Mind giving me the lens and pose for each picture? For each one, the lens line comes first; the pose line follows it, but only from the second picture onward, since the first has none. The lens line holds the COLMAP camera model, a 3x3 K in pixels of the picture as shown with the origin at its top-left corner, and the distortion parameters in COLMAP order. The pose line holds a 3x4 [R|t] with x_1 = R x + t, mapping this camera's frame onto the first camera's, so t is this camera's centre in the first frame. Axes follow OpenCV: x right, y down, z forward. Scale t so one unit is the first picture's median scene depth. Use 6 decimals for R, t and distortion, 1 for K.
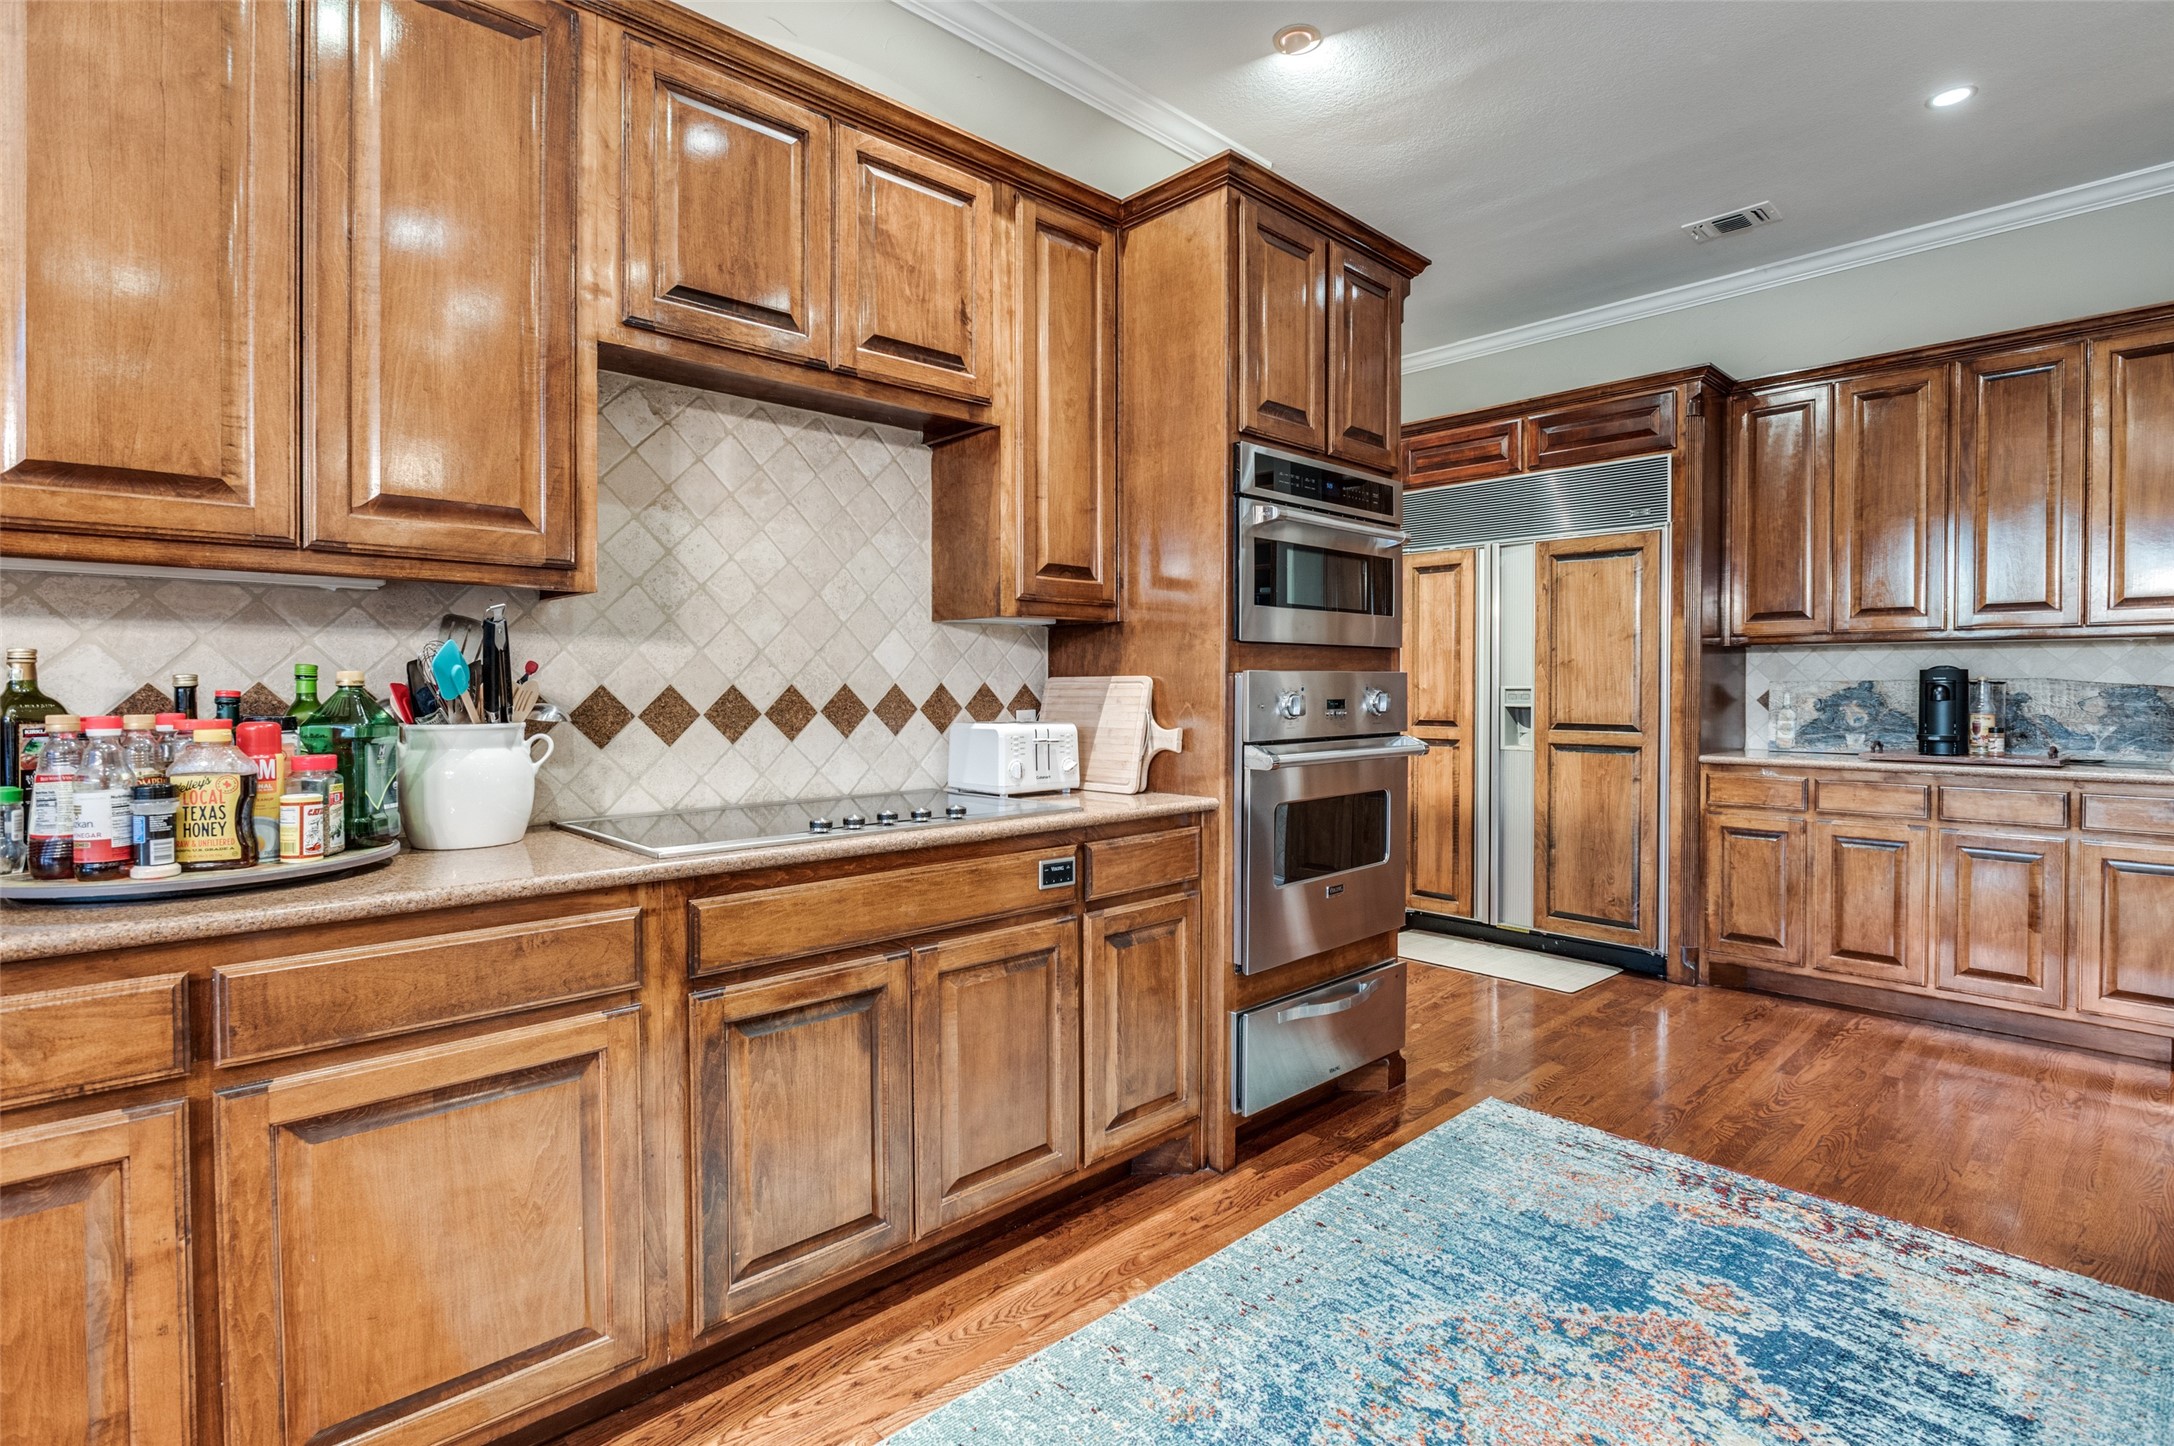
lens RADIAL K [[1056.2, 0, 1088.0], [0, 1056.2, 697.8], [0, 0, 1]] dist [-0.011676, -0.001064]
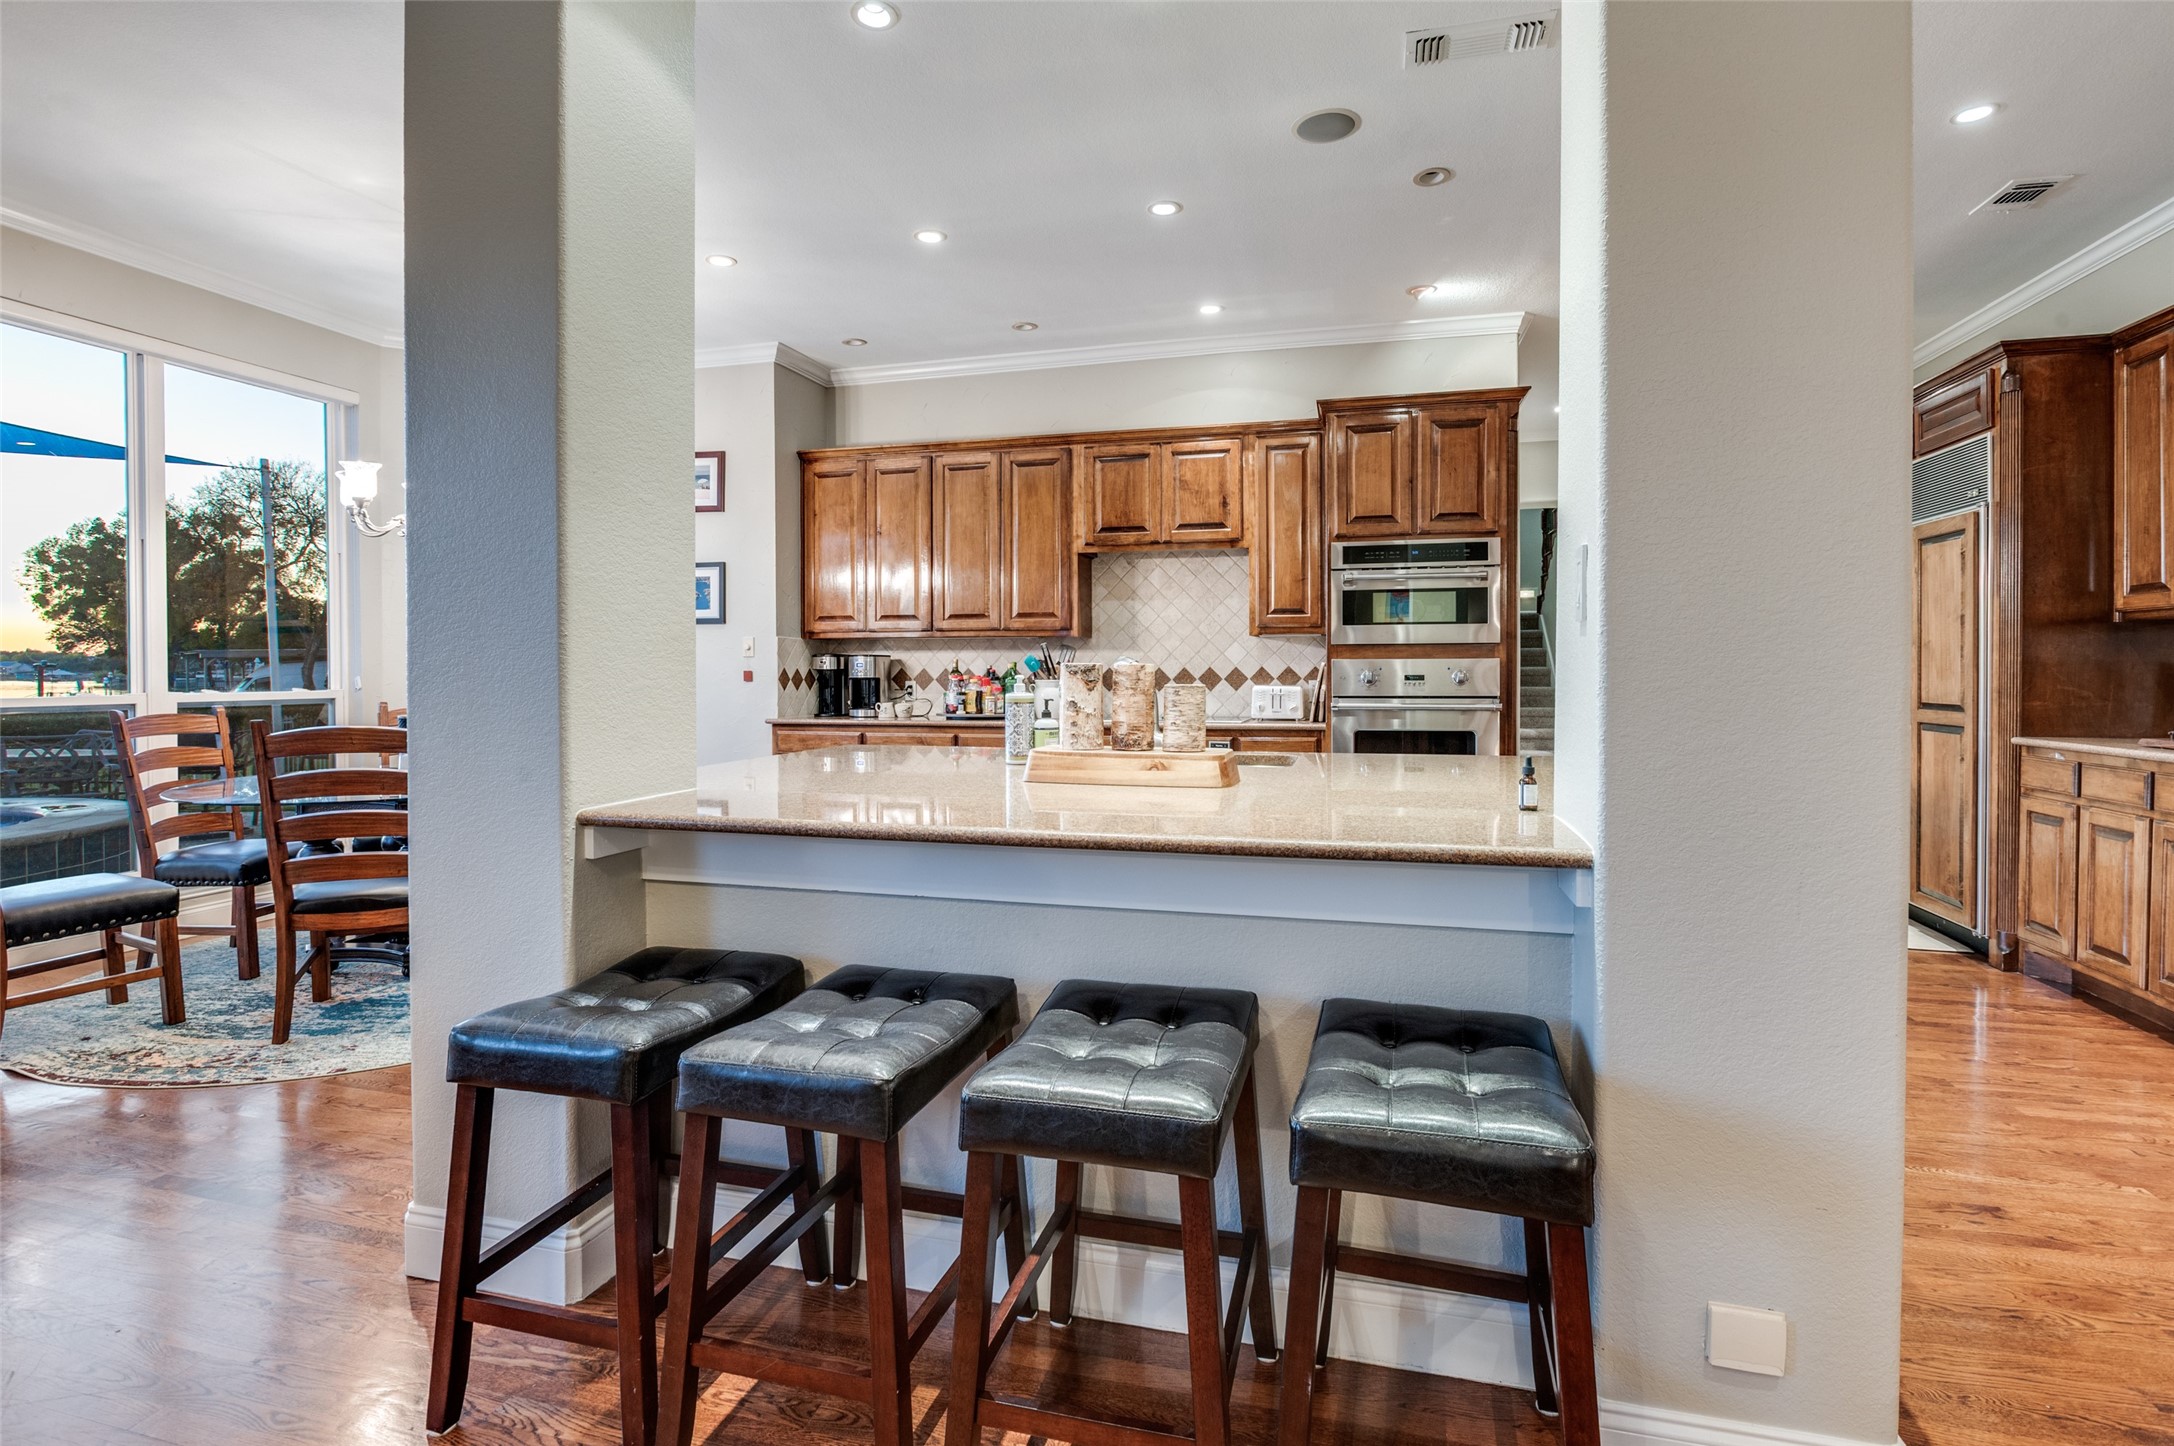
lens RADIAL K [[1063.6, 0, 1088.6], [0, 1063.6, 680.1], [0, 0, 1]] dist [-0.011420, 0.000024]
pose [[0.523878, 0.007584, -0.851760, 1.630181], [-0.008345, 0.999958, 0.003770, 0.008656], [0.851753, 0.005133, 0.523919, -0.426555]]
